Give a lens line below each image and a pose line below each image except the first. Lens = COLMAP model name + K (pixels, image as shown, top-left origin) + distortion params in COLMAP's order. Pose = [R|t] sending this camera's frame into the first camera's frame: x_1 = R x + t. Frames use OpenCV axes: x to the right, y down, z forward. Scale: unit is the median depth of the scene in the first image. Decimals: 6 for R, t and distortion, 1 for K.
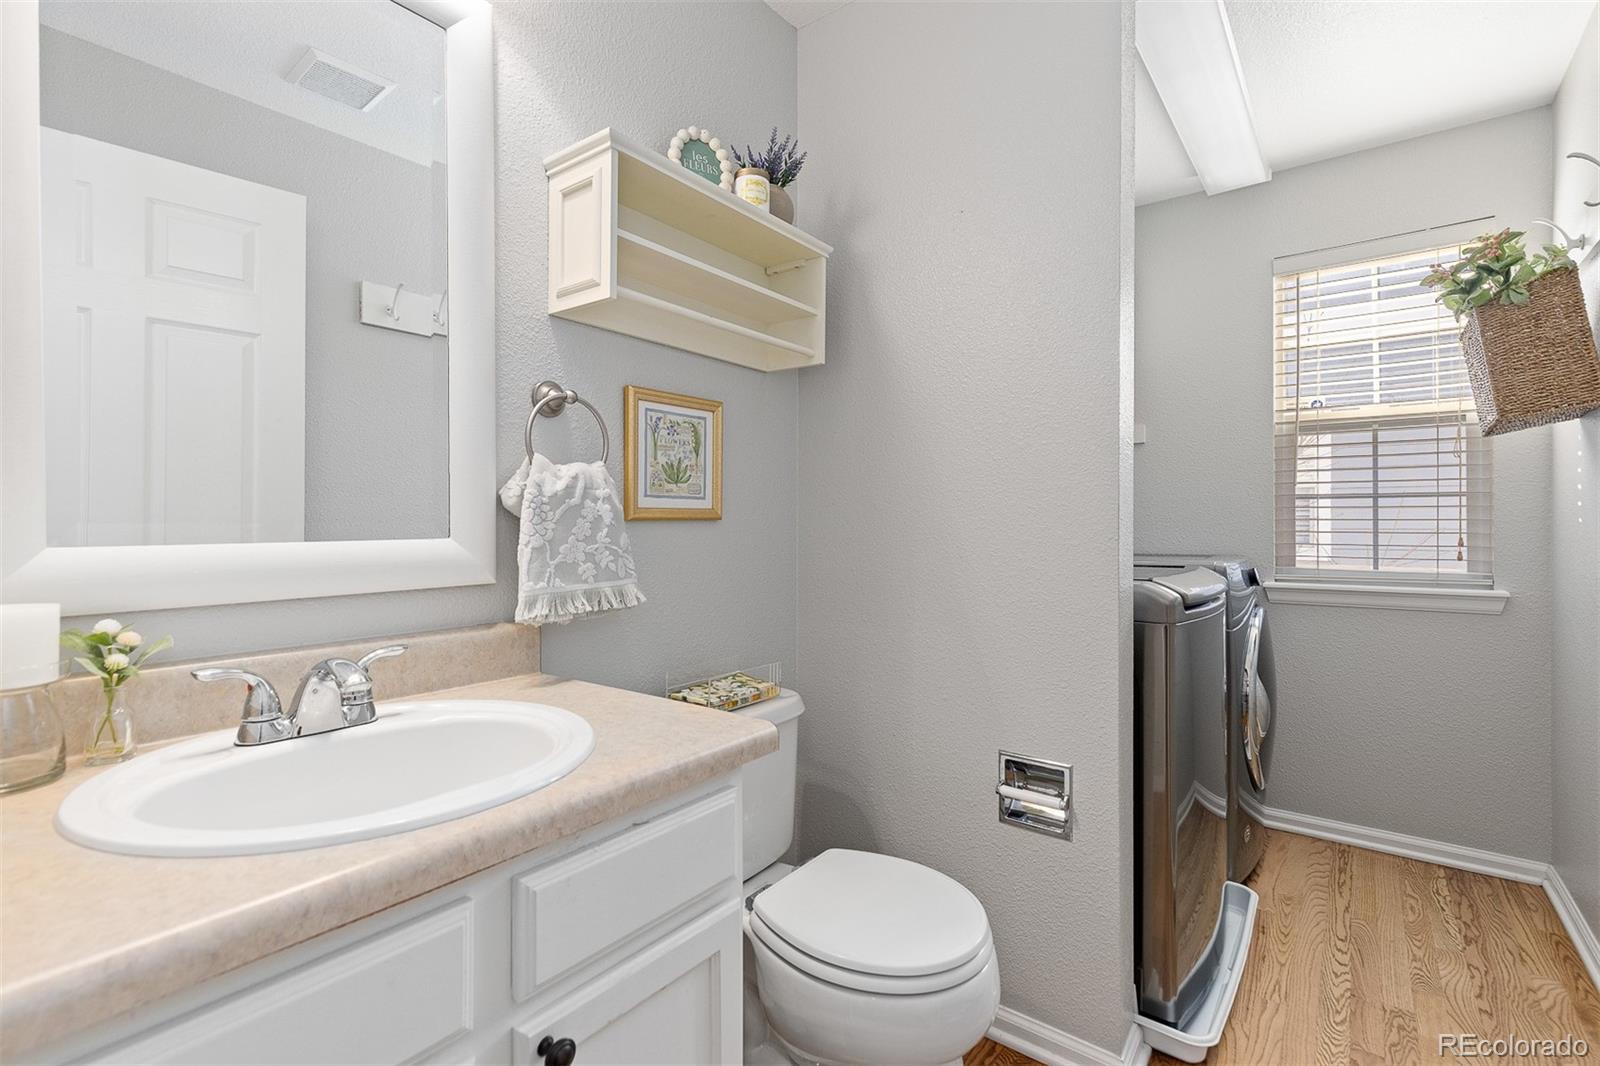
lens RADIAL K [[734.9, 0, 794.3], [0, 734.9, 519.7], [0, 0, 1]] dist [0.000714, 0.002010]
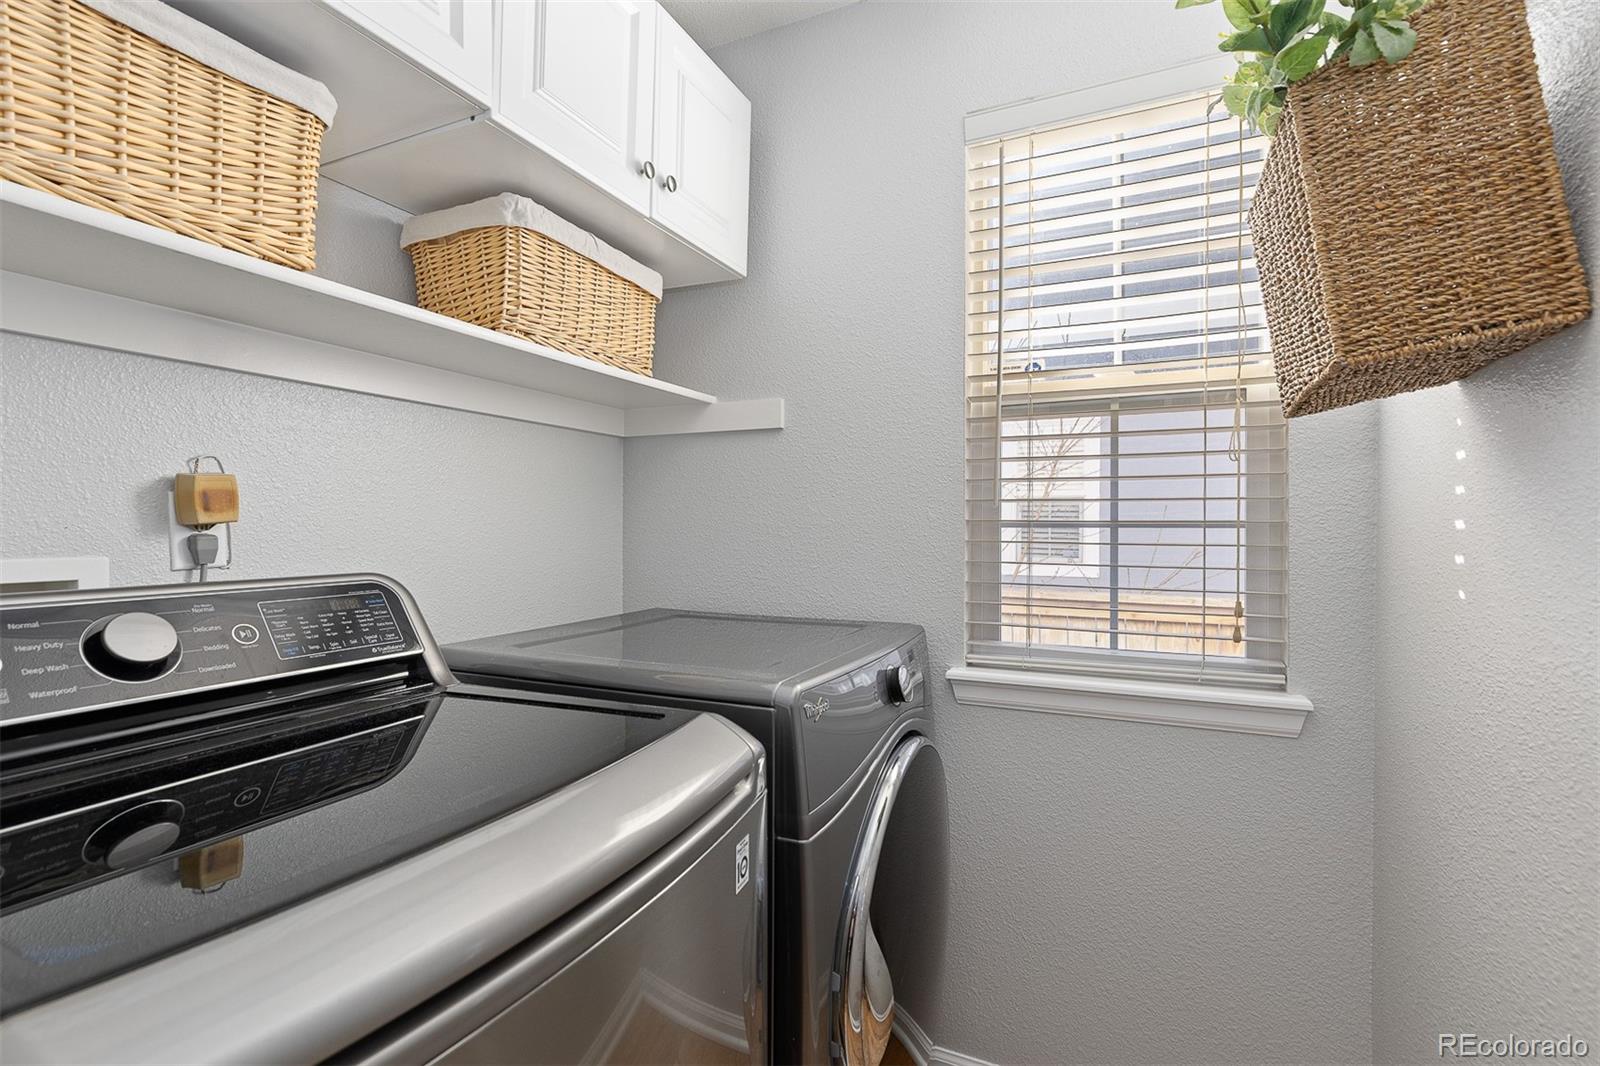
lens RADIAL K [[734.9, 0, 802.5], [0, 734.9, 537.0], [0, 0, 1]] dist [0.000714, 0.002010]
pose [[0.974960, -0.007868, 0.222243, 0.439743], [0.002950, 0.999743, 0.022456, -0.038672], [-0.222362, -0.021238, 0.974733, 0.509283]]
